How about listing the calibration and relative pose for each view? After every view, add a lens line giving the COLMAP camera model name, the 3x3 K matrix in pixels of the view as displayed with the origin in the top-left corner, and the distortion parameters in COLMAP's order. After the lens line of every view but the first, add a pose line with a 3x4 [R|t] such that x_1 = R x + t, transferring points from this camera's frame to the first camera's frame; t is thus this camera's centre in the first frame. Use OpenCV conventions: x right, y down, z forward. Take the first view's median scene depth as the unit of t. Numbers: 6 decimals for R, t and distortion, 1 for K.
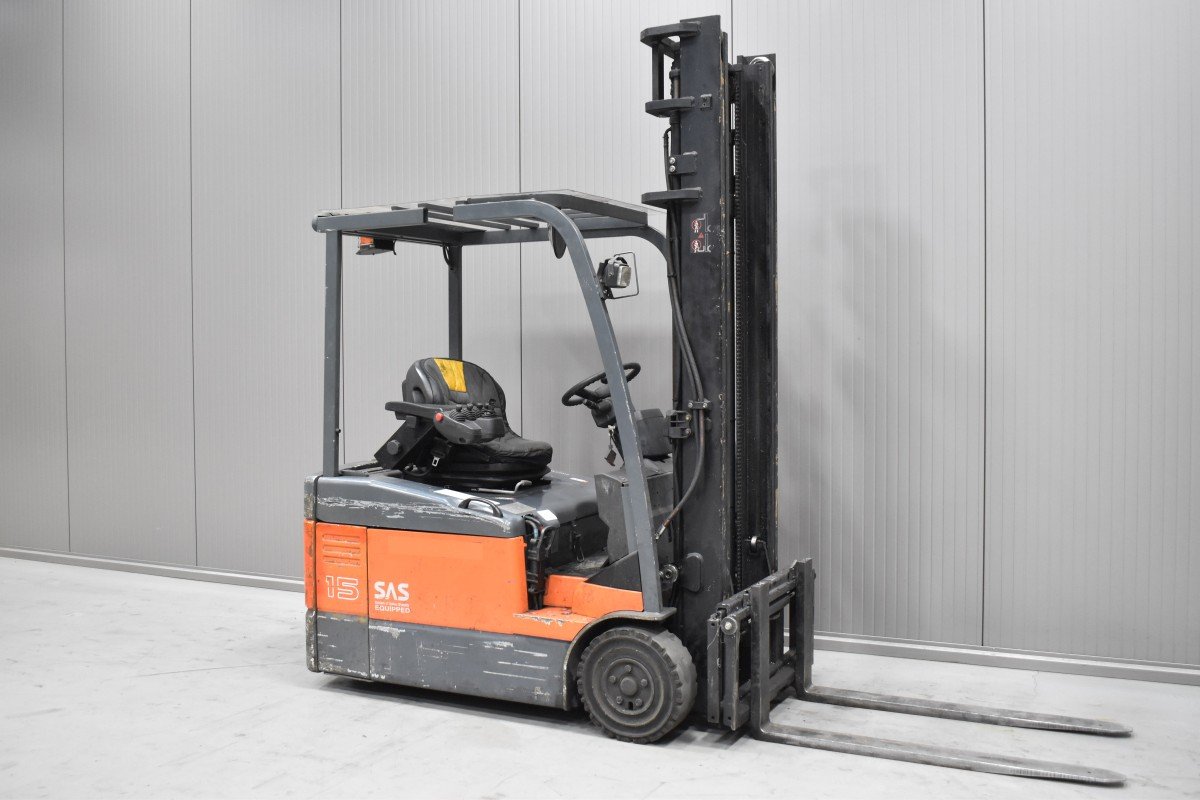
lens RADIAL K [[1166.9, 0, 600.0], [0, 1166.9, 400.0], [0, 0, 1]] dist [-0.076491, -0.004081]
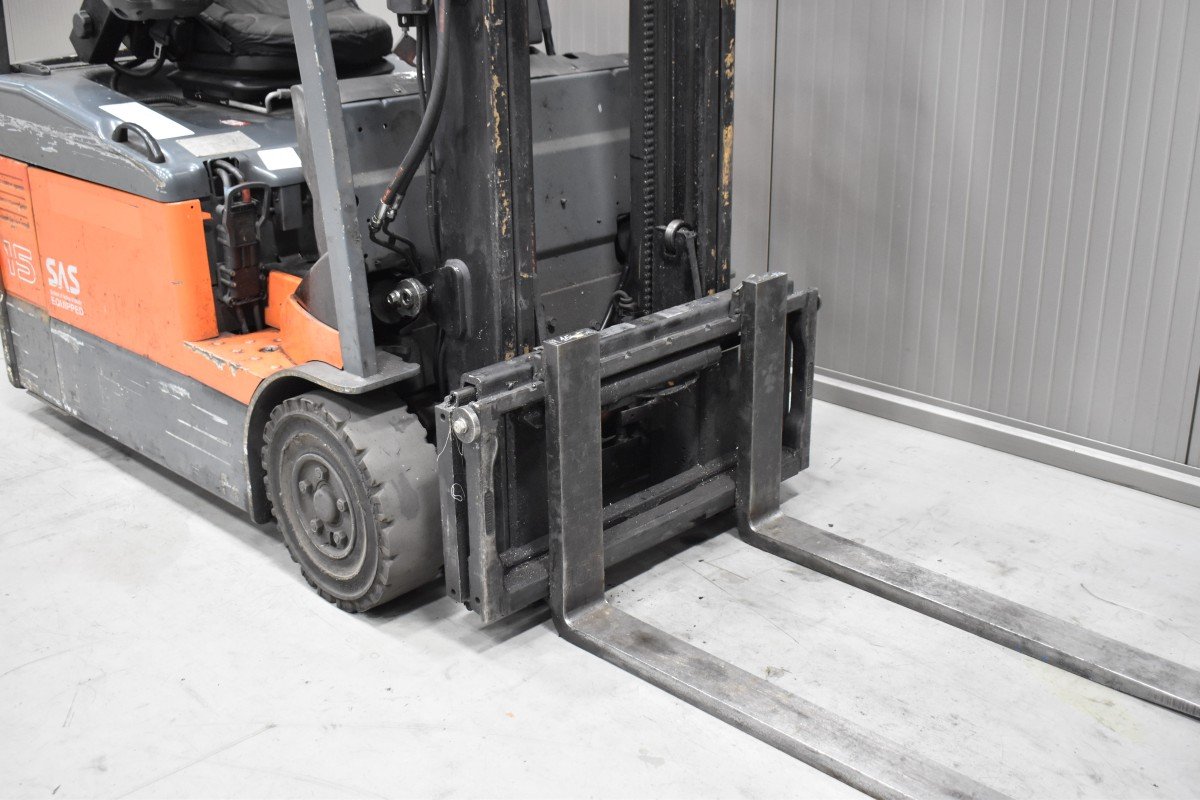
lens RADIAL K [[1335.4, 0, 600.0], [0, 1335.4, 400.0], [0, 0, 1]] dist [-0.070323, 0.010425]
pose [[0.952865, 0.104559, -0.284808, 0.288520], [-0.009939, 0.948992, 0.315142, 0.011185], [0.303232, -0.297458, 0.905301, 0.478281]]
